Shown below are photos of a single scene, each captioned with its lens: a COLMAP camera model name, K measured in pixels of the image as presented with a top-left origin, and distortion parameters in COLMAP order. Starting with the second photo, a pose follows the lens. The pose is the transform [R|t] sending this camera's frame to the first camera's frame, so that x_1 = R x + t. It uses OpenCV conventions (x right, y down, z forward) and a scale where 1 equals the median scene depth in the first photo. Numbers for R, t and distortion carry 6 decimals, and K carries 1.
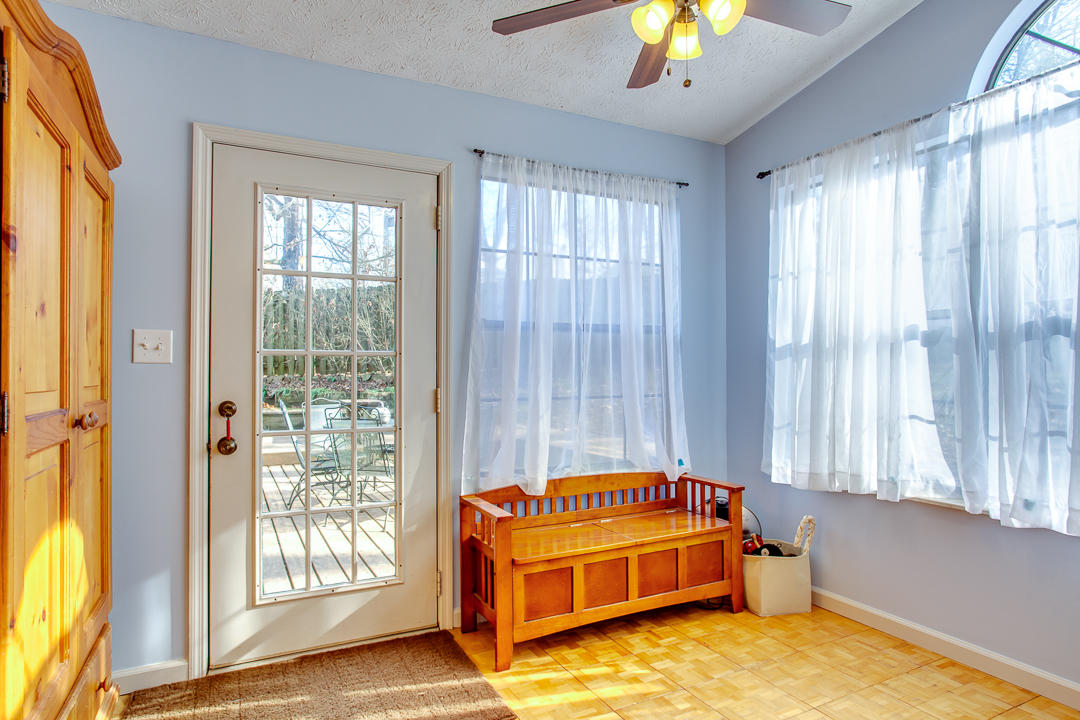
lens RADIAL K [[629.7, 0, 541.7], [0, 629.7, 361.3], [0, 0, 1]] dist [-0.003735, -0.000320]
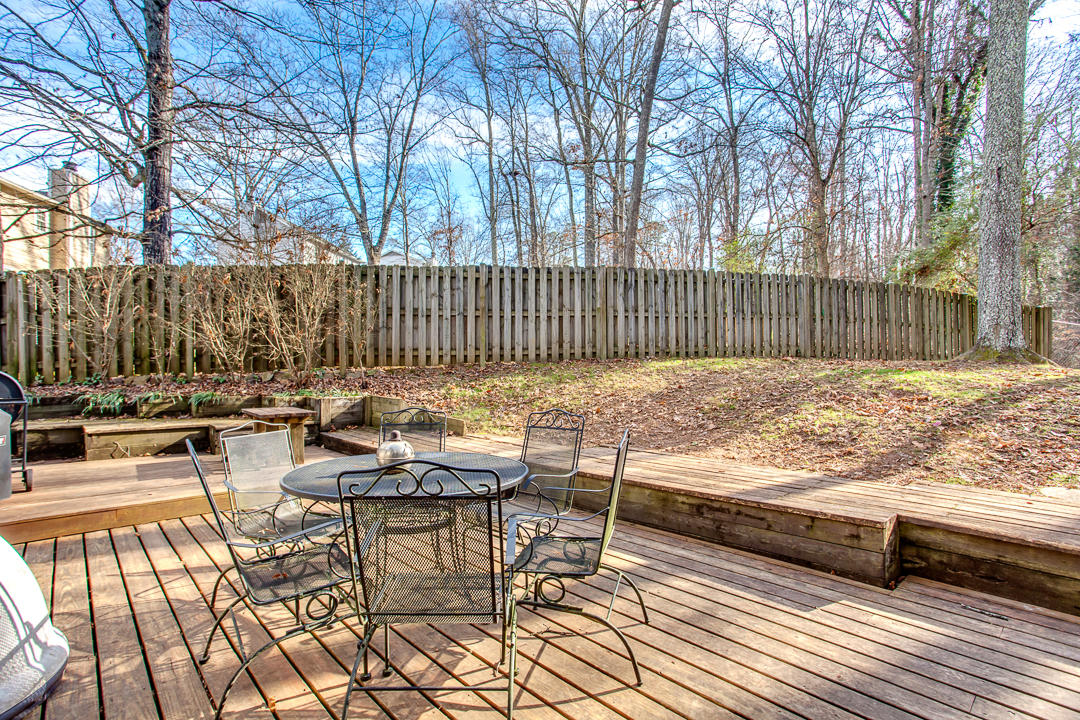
lens RADIAL K [[538.0, 0, 538.9], [0, 538.0, 366.8], [0, 0, 1]] dist [-0.040030, 0.023634]
pose [[0.965096, -0.000998, 0.261895, -0.127548], [-0.000536, 0.999983, 0.005788, 0.008100], [-0.261896, -0.005726, 0.965079, 0.269060]]
